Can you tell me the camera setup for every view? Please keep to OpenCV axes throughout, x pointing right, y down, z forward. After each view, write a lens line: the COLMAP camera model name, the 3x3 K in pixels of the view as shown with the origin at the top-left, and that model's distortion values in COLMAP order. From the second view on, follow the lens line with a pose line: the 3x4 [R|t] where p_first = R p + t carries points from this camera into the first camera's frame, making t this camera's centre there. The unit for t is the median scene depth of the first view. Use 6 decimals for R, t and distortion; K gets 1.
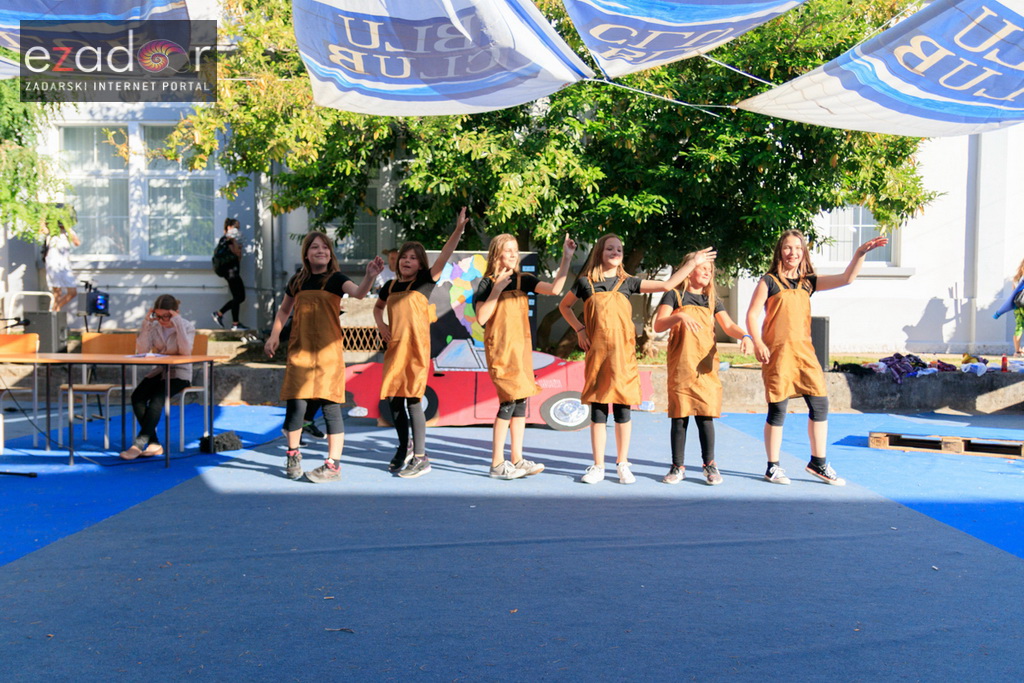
lens RADIAL K [[956.0, 0, 497.3], [0, 956.0, 341.2], [0, 0, 1]] dist [0.010562, -0.024375]
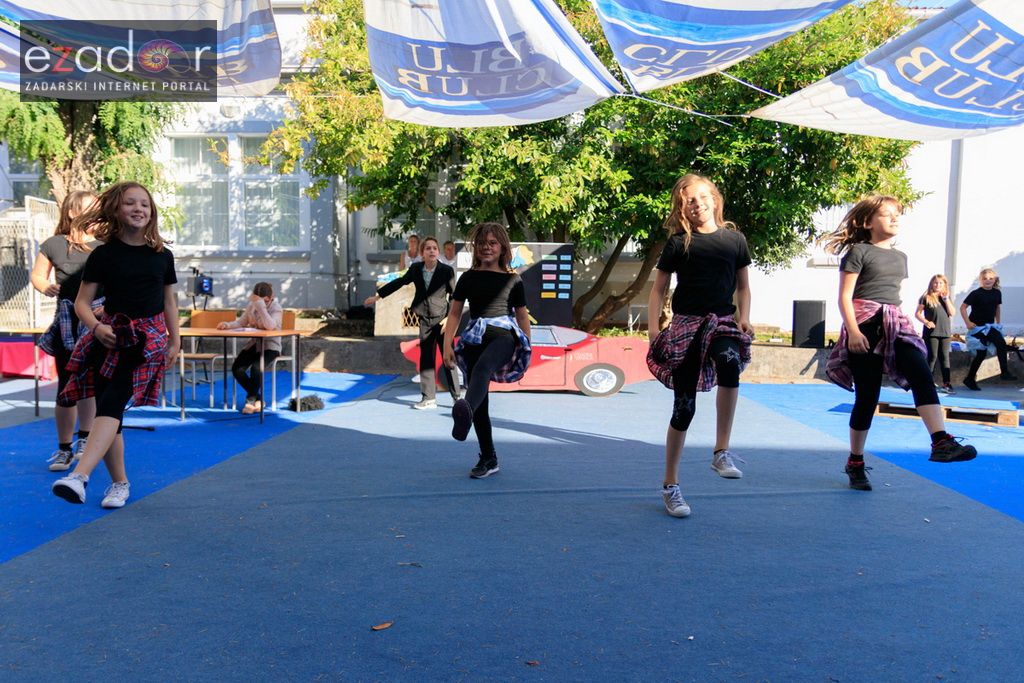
lens RADIAL K [[805.8, 0, 495.2], [0, 805.8, 340.8], [0, 0, 1]] dist [0.008885, 0.000653]
pose [[0.998875, 0.007615, -0.046798, -0.006183], [-0.006432, 0.999657, 0.025384, 0.001080], [0.046975, -0.025055, 0.998582, 0.010164]]
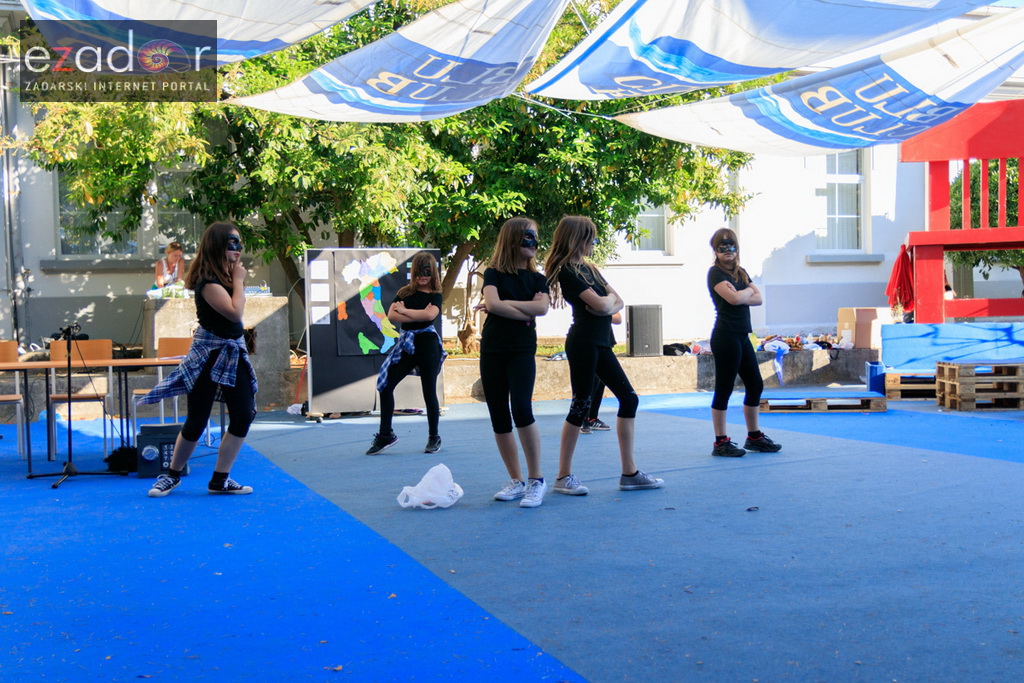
lens RADIAL K [[1196.2, 0, 512.0], [0, 1196.2, 341.5], [0, 0, 1]] dist [0.018657, 0.026021]
pose [[0.929551, -0.036699, 0.366863, -0.349389], [0.037867, 0.999275, 0.004015, 0.004258], [-0.366744, 0.010160, 0.930266, -0.222183]]
